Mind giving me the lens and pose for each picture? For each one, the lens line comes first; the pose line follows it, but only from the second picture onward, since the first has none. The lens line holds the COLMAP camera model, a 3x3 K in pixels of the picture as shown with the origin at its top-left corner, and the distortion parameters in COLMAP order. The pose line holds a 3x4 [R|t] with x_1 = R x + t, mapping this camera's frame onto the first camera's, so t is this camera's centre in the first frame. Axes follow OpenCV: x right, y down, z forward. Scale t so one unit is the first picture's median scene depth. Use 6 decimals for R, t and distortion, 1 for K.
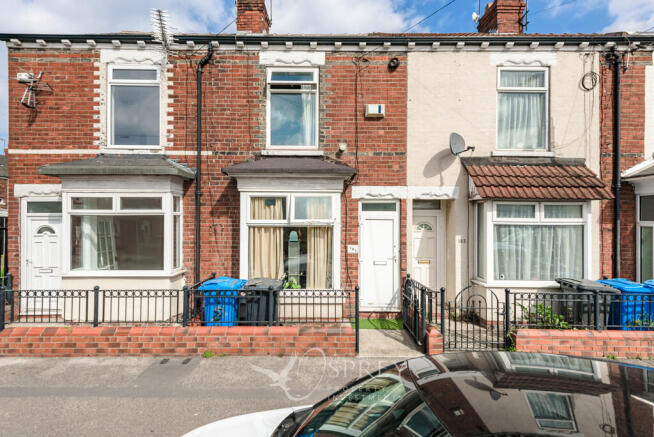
lens RADIAL K [[296.5, 0, 327.0], [0, 296.5, 218.5], [0, 0, 1]] dist [0.006669, -0.000475]
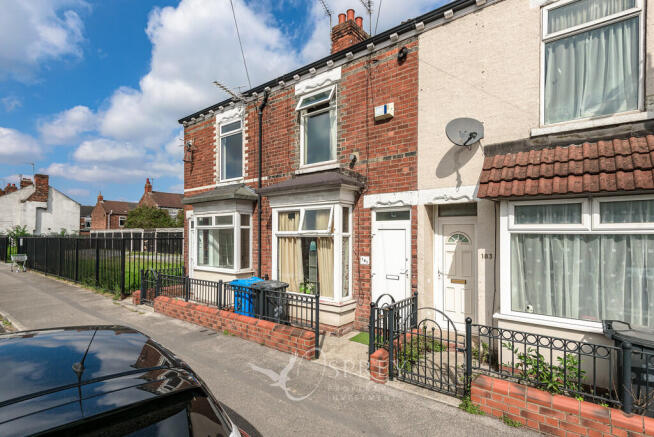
lens RADIAL K [[306.7, 0, 326.9], [0, 306.7, 232.5], [0, 0, 1]] dist [0.000063, -0.000234]
pose [[0.804510, -0.009300, -0.593866, 0.581563], [0.010671, 0.999942, -0.001202, 0.011706], [0.593843, -0.005370, 0.804563, 0.122524]]
